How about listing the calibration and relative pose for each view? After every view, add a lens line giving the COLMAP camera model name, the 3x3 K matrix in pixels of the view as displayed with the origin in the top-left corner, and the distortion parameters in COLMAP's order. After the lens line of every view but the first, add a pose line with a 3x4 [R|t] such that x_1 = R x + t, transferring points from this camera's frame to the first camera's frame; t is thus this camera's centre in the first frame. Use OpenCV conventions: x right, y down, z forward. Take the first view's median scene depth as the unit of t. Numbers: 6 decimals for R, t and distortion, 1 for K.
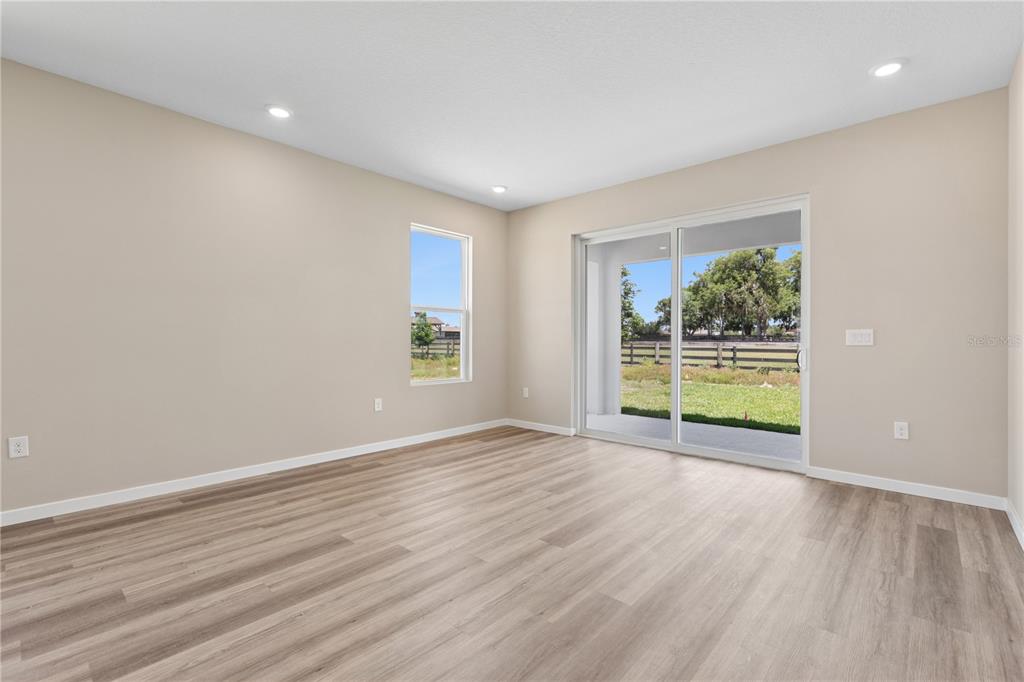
lens RADIAL K [[456.5, 0, 512.0], [0, 456.5, 341.0], [0, 0, 1]] dist [-0.000023, 0.000046]
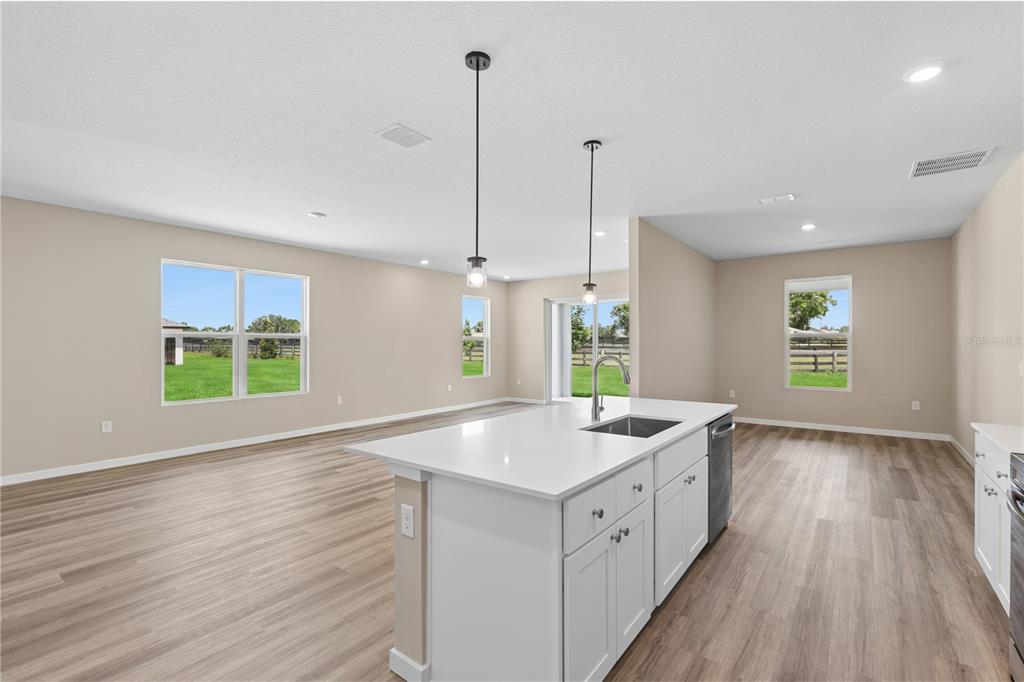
lens RADIAL K [[456.5, 0, 512.0], [0, 456.5, 341.0], [0, 0, 1]] dist [-0.000023, 0.000046]
pose [[0.996125, -0.004654, 0.087830, -0.117017], [0.005282, 0.999962, -0.006926, -0.029628], [-0.087794, 0.007364, 0.996111, -0.611705]]
